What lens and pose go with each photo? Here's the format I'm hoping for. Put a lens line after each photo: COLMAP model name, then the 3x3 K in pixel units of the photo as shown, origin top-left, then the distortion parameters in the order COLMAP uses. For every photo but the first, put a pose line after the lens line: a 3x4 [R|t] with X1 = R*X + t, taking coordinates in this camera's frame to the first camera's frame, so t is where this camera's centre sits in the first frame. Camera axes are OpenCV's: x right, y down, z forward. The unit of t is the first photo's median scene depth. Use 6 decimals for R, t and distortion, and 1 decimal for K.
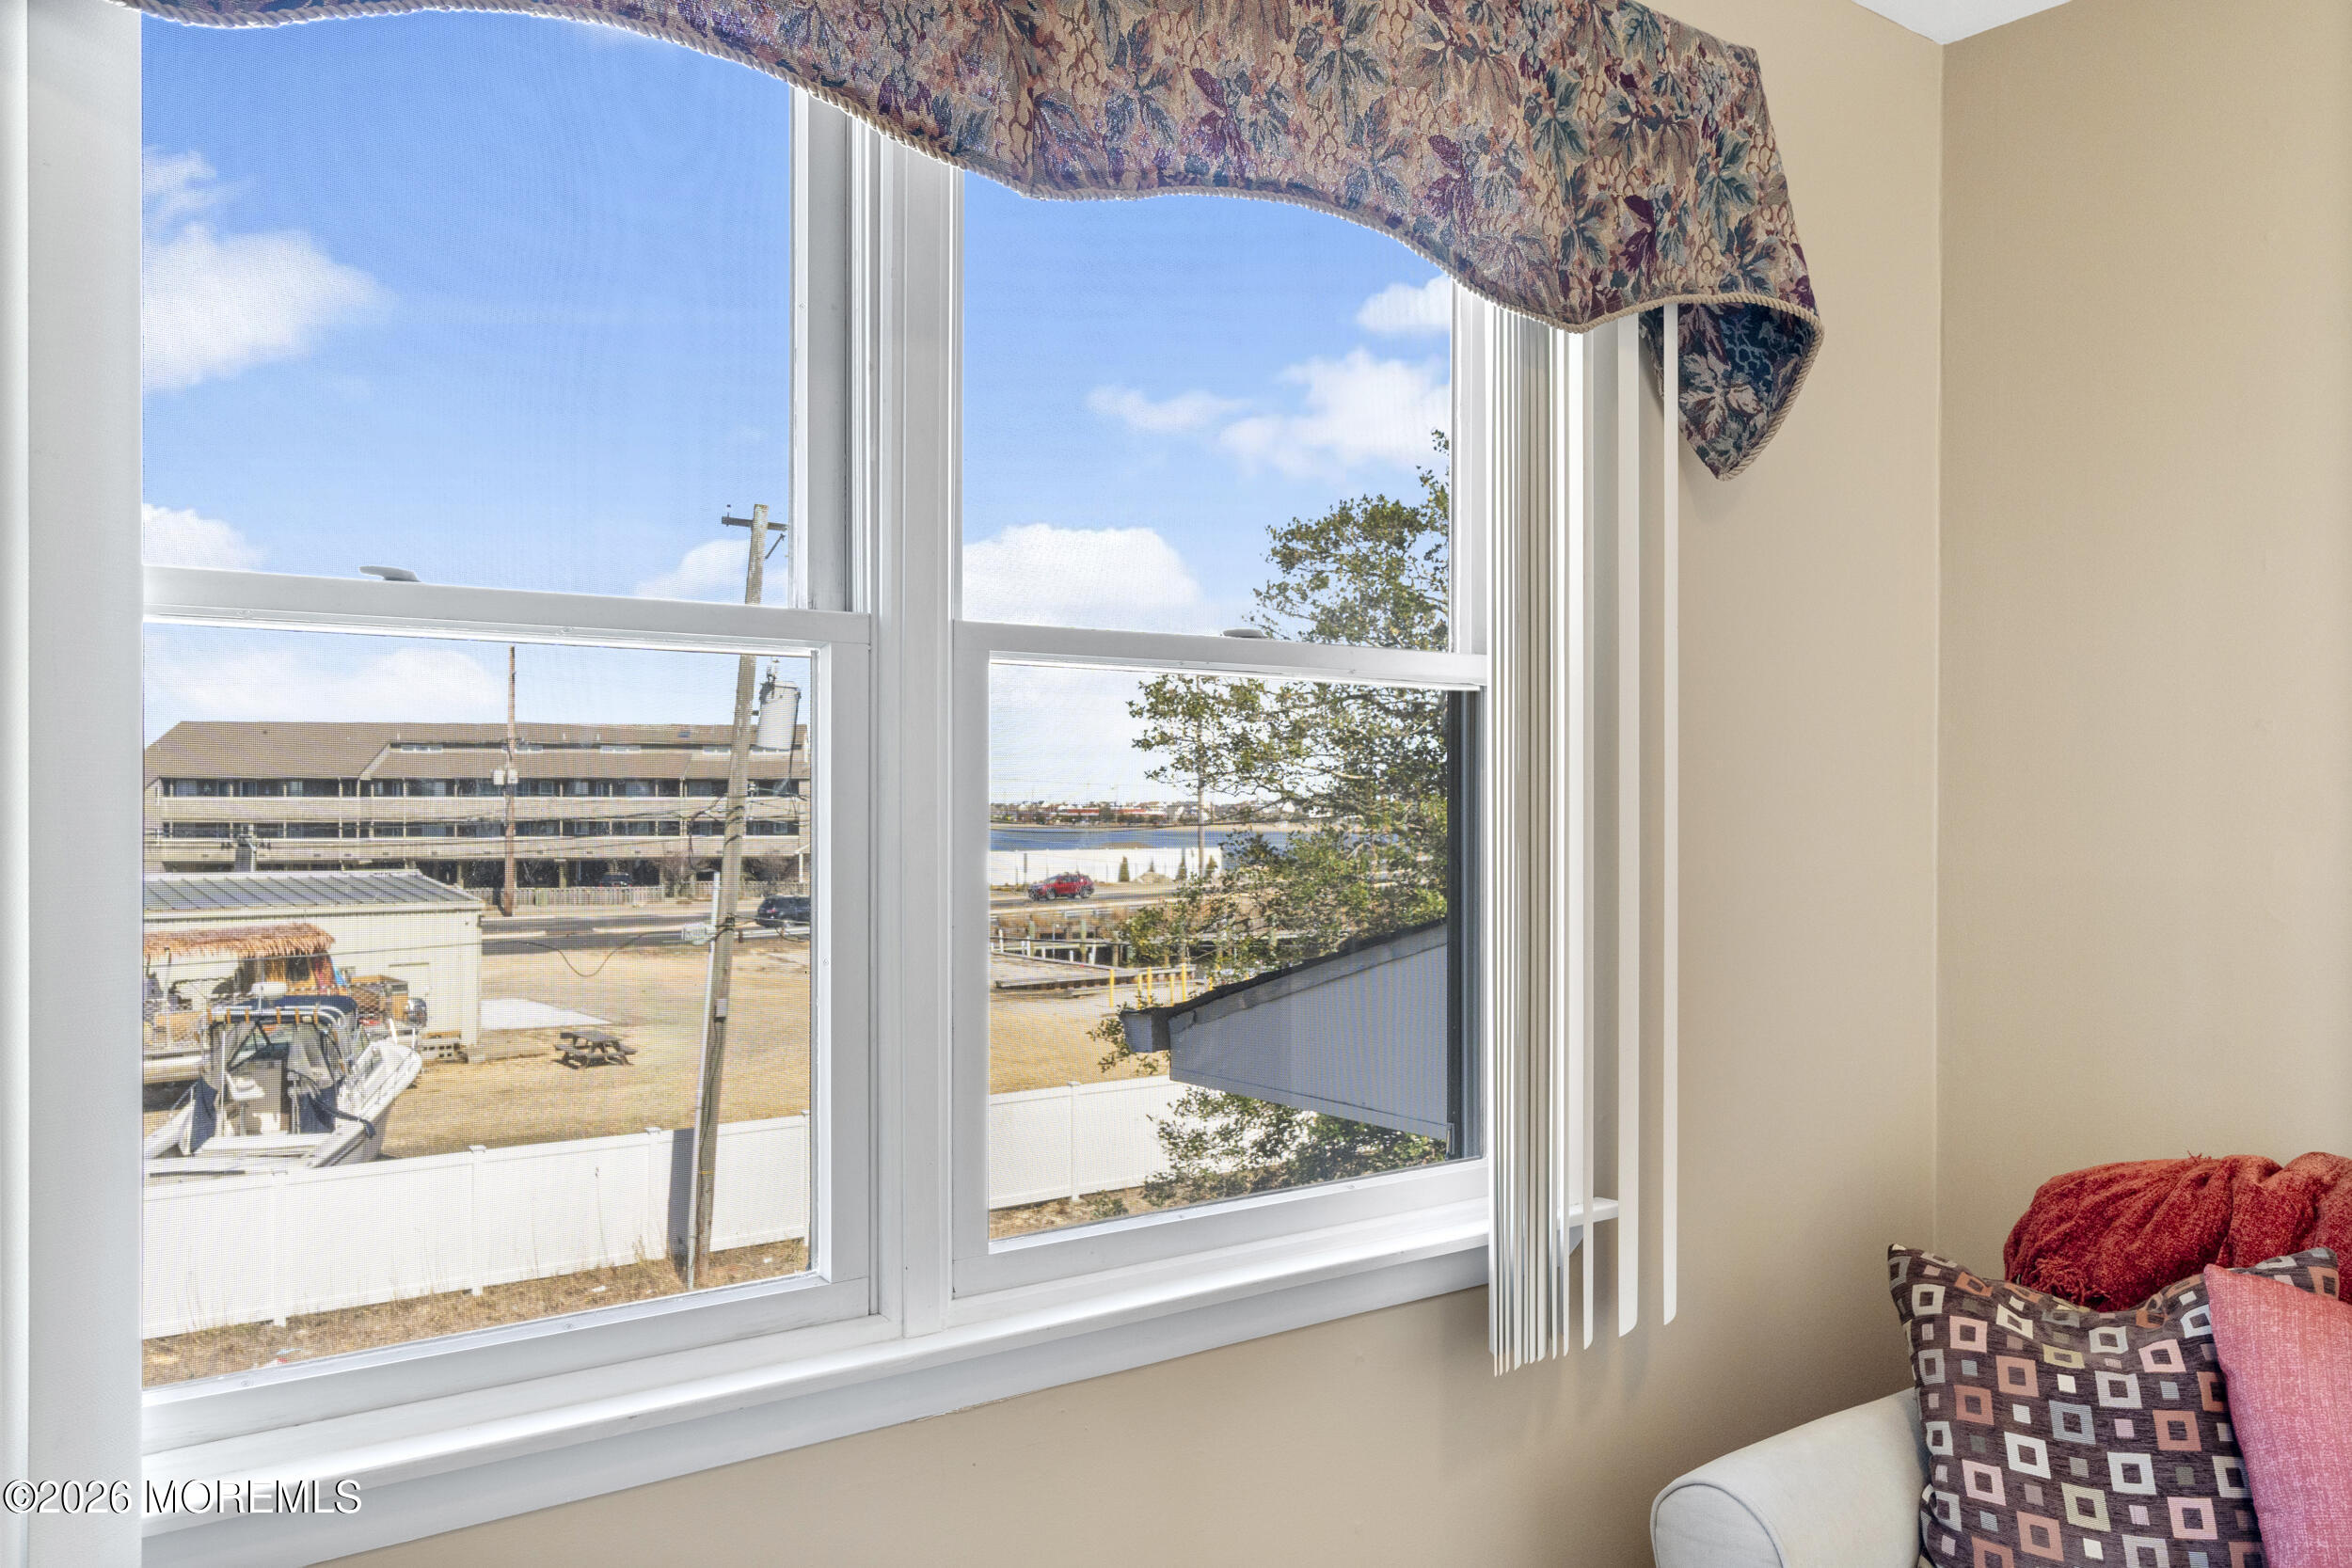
lens RADIAL K [[1790.7, 0, 1176.0], [0, 1790.7, 784.0], [0, 0, 1]] dist [0.011488, 0.001202]
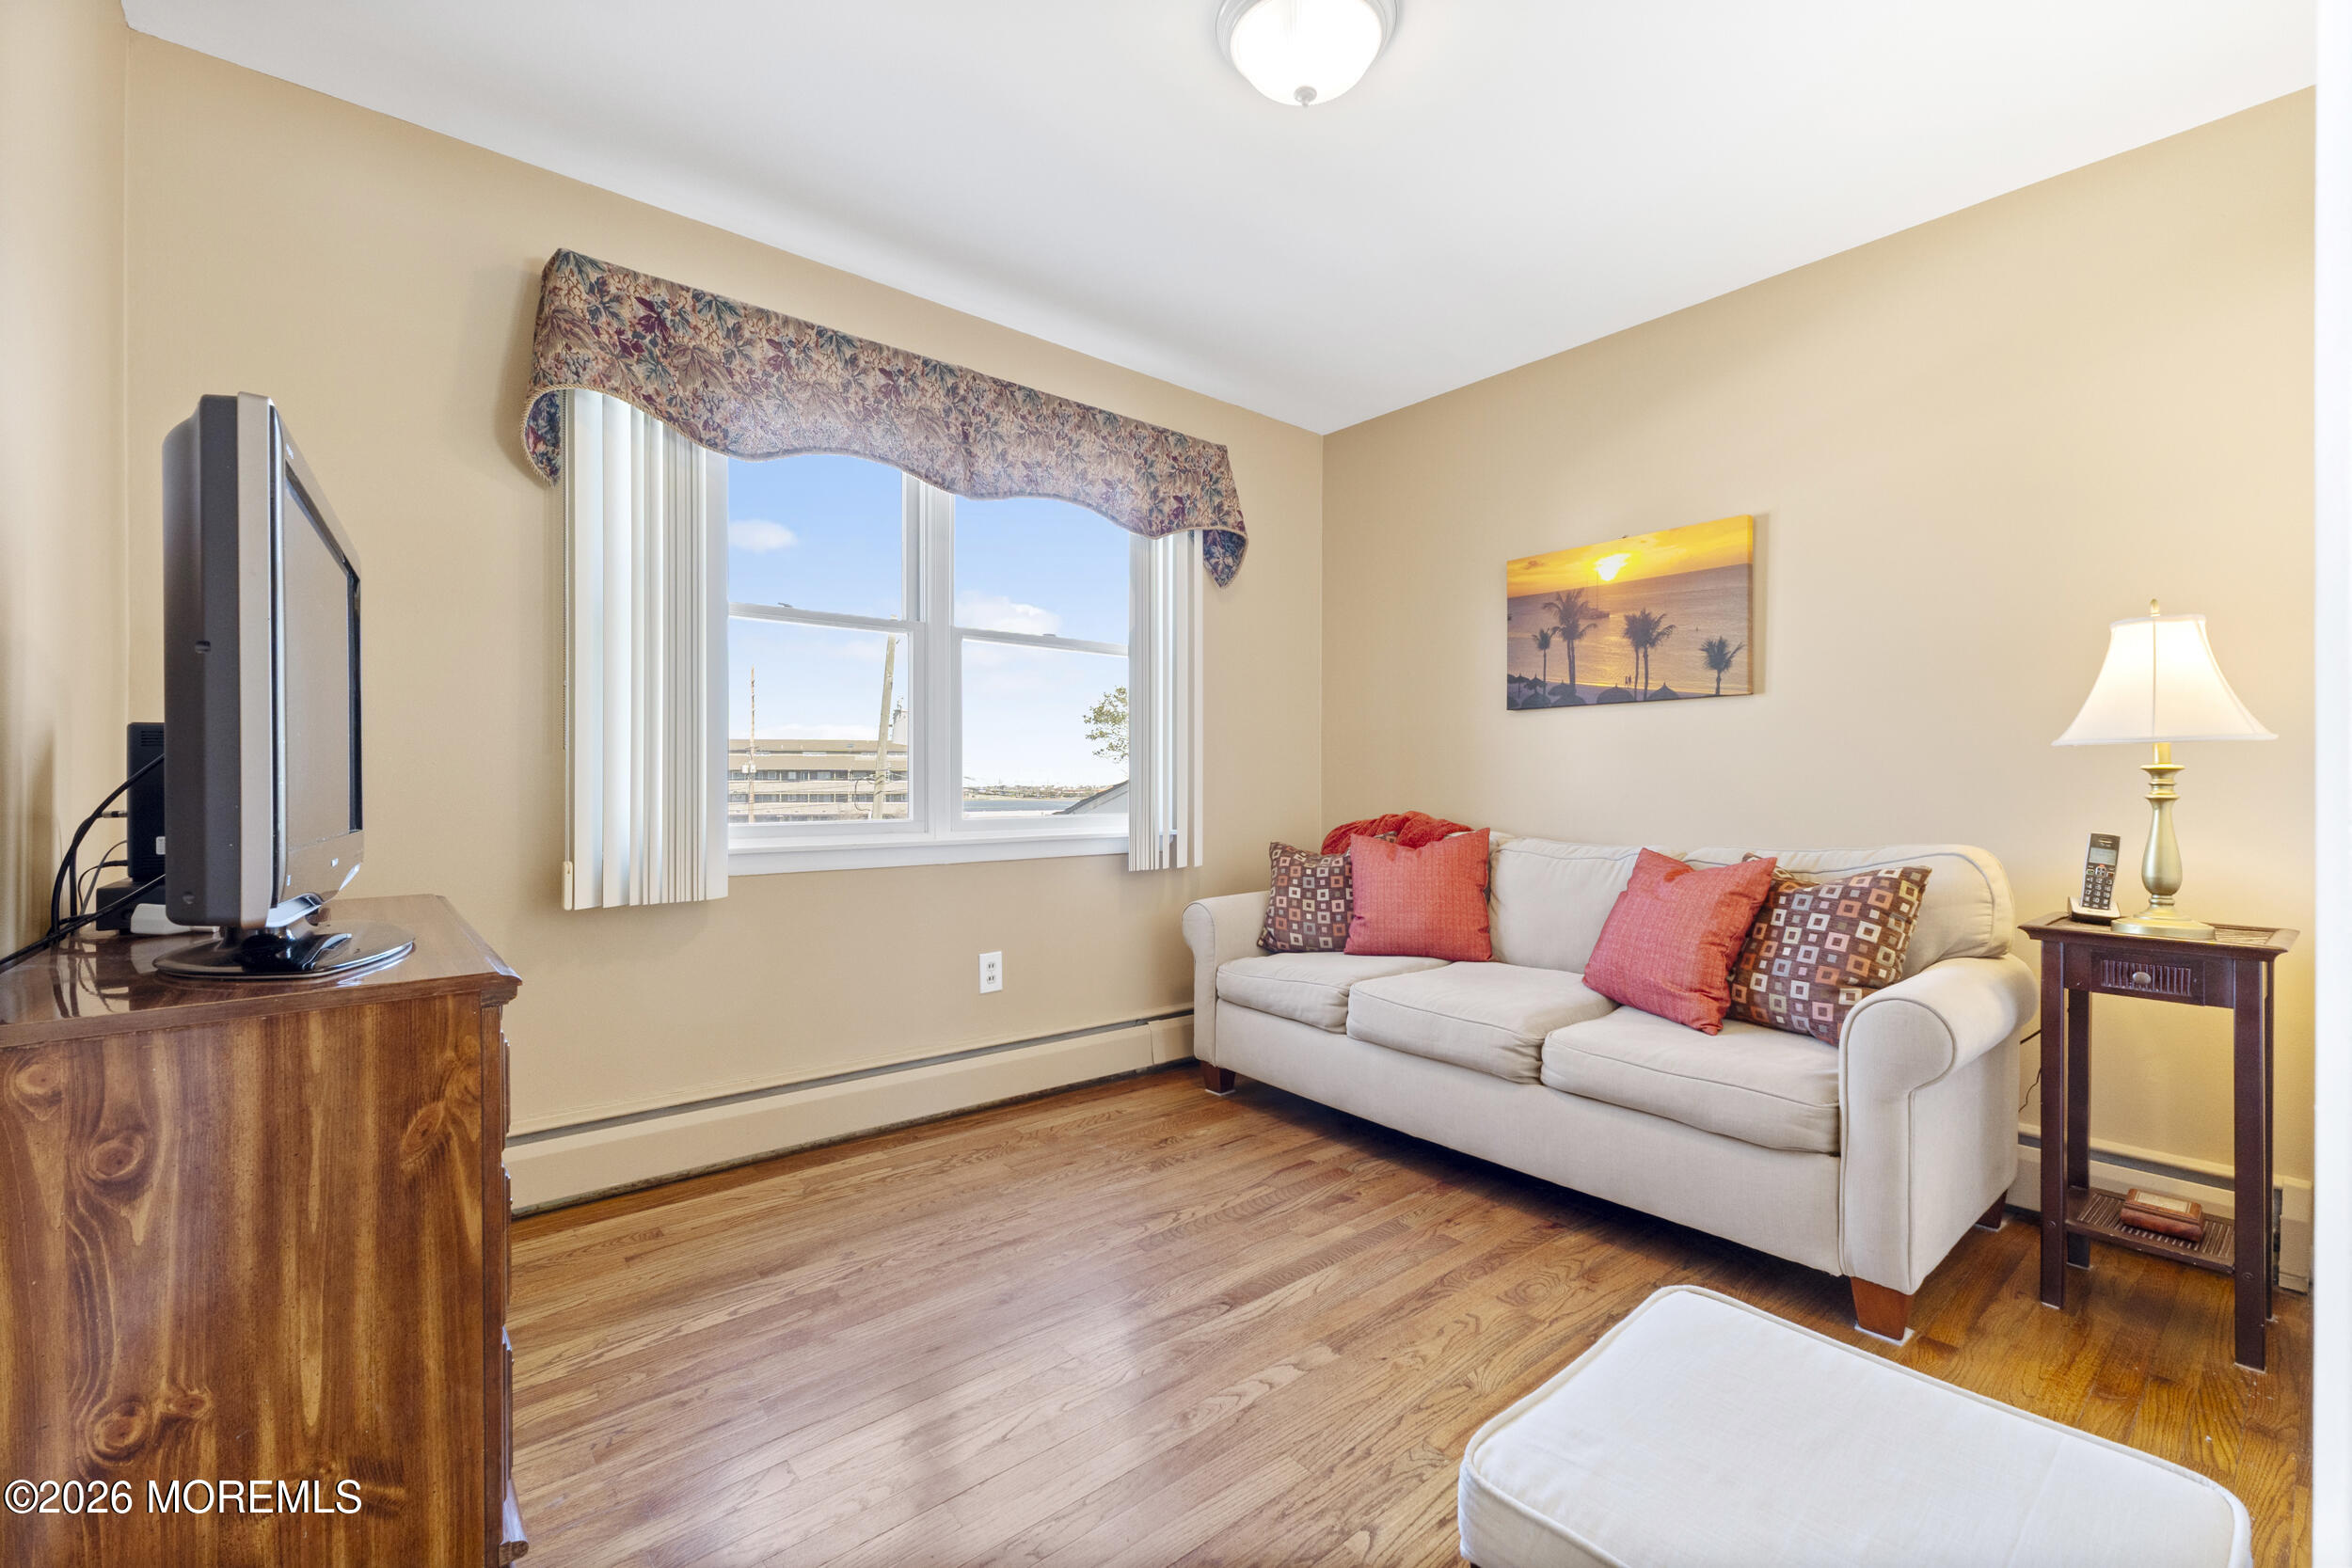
lens RADIAL K [[995.7, 0, 1180.7], [0, 995.7, 781.9], [0, 0, 1]] dist [0.007664, 0.000167]
pose [[0.998608, -0.001003, 0.052737, 0.179562], [0.000686, 0.999981, 0.006045, 0.167391], [-0.052742, -0.006000, 0.998590, -0.768157]]
